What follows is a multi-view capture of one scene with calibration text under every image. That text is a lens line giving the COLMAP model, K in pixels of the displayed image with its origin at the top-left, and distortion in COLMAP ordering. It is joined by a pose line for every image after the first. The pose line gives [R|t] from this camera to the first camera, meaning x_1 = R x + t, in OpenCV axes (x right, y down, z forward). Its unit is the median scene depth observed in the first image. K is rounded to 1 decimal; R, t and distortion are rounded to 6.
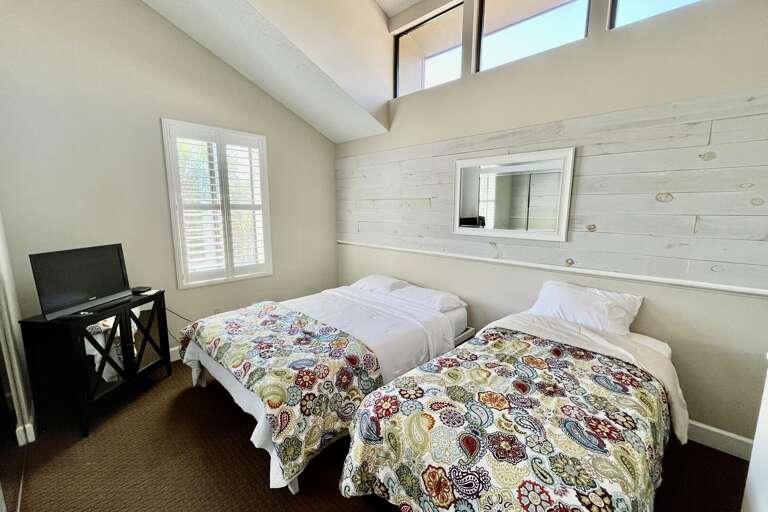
lens RADIAL K [[311.5, 0, 383.6], [0, 311.5, 260.1], [0, 0, 1]] dist [-0.002505, -0.000566]
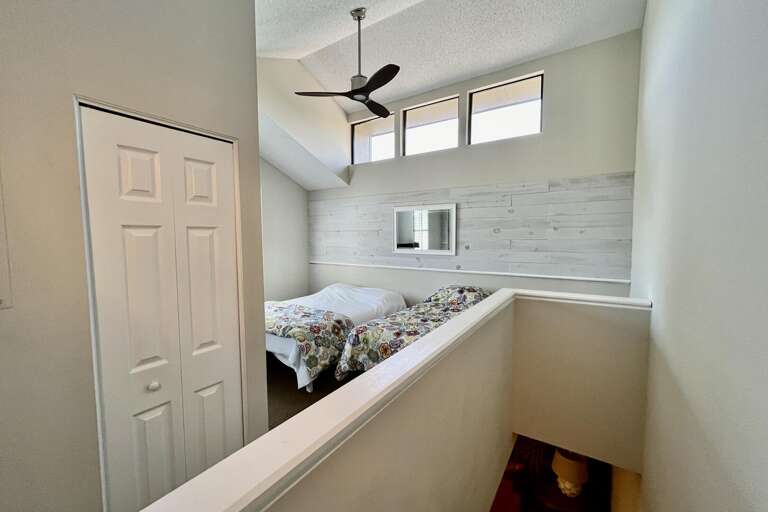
lens RADIAL K [[311.5, 0, 385.1], [0, 311.5, 257.4], [0, 0, 1]] dist [-0.002505, -0.000566]
pose [[0.985566, -0.019456, 0.168168, -0.106387], [0.035179, 0.995227, -0.091026, 0.102404], [-0.165594, 0.095628, 0.981547, -0.691748]]
